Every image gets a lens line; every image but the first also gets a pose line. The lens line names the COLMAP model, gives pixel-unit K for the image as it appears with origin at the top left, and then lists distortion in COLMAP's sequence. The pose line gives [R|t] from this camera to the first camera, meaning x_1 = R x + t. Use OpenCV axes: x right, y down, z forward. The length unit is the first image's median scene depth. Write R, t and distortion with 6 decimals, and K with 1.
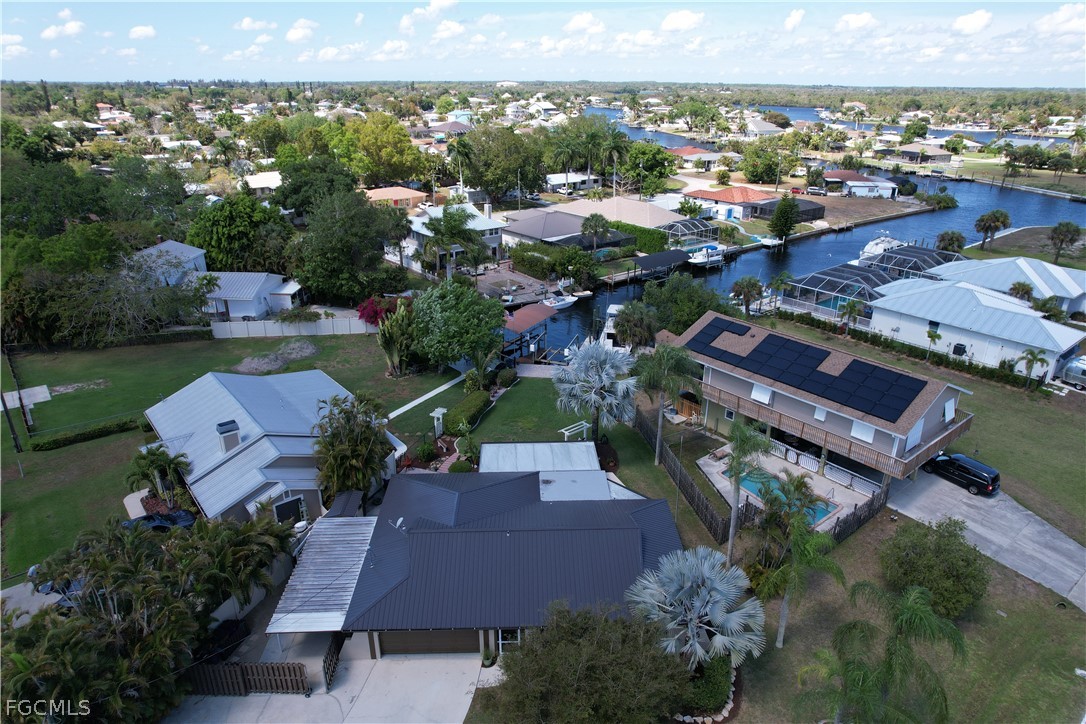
lens RADIAL K [[694.9, 0, 549.4], [0, 694.9, 366.9], [0, 0, 1]] dist [-0.073614, 0.060771]
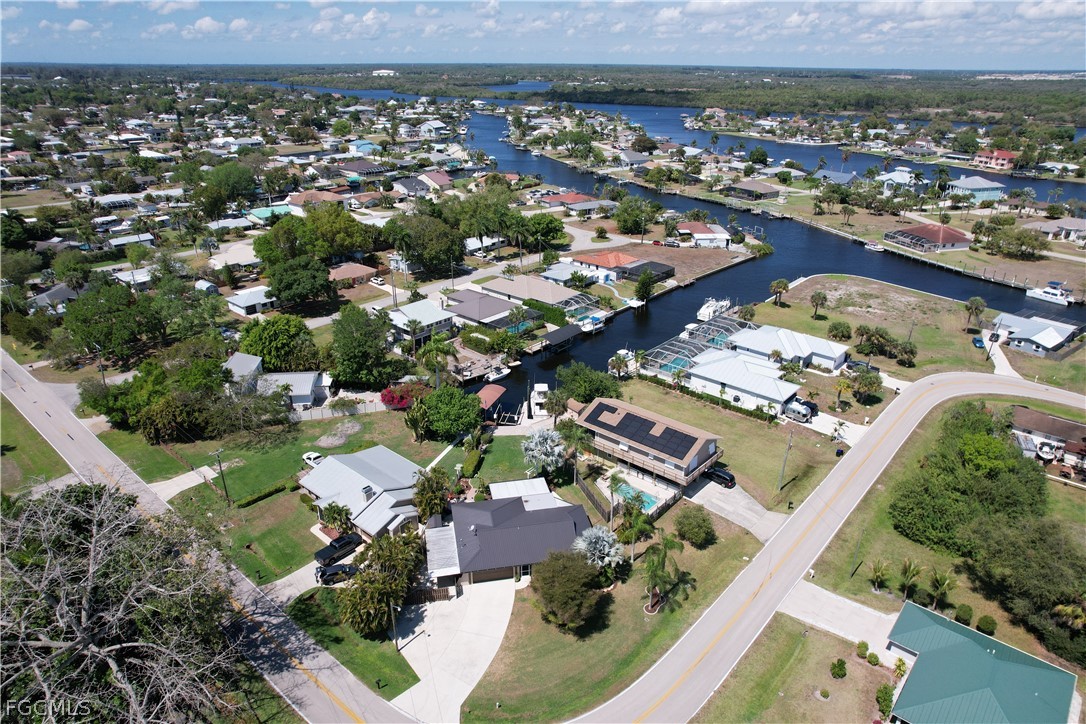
lens RADIAL K [[694.9, 0, 549.4], [0, 694.9, 366.9], [0, 0, 1]] dist [-0.073614, 0.060771]
pose [[0.986243, -0.067520, 0.150886, -0.152765], [0.063565, 0.997500, 0.030884, -0.207037], [-0.152594, -0.020868, 0.988069, -0.744396]]
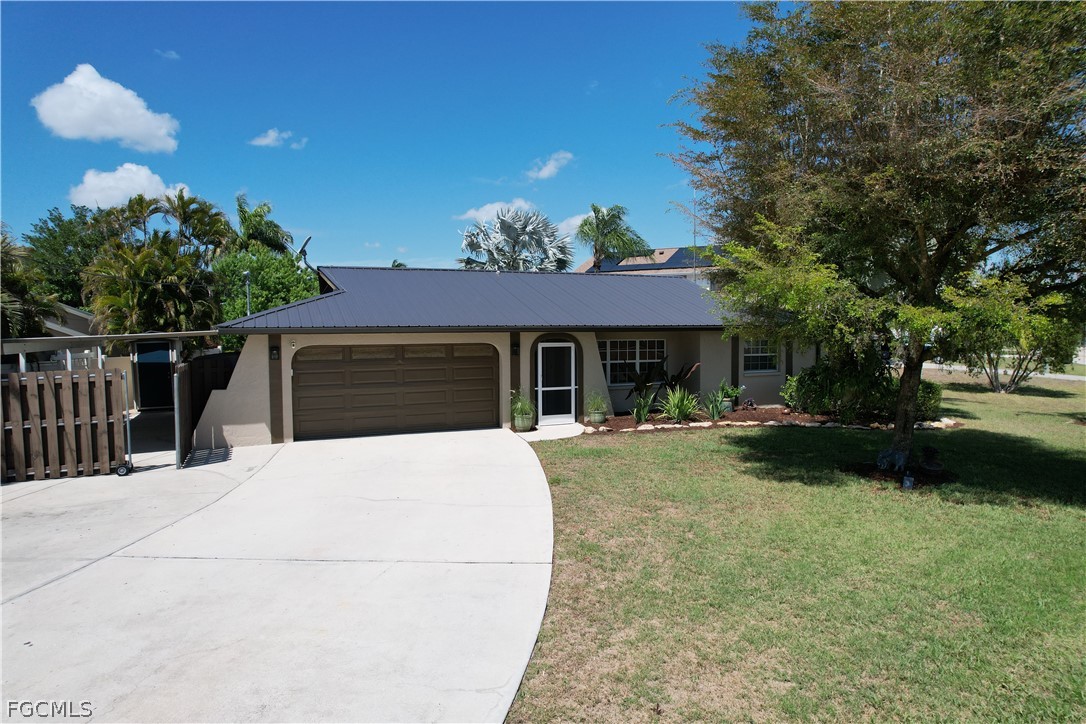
lens RADIAL K [[694.9, 0, 549.4], [0, 694.9, 366.9], [0, 0, 1]] dist [-0.073614, 0.060771]
pose [[0.931886, -0.030736, 0.361446, -0.129751], [0.149550, 0.940339, -0.305609, 0.279808], [-0.330489, 0.338847, 0.880886, 0.273929]]
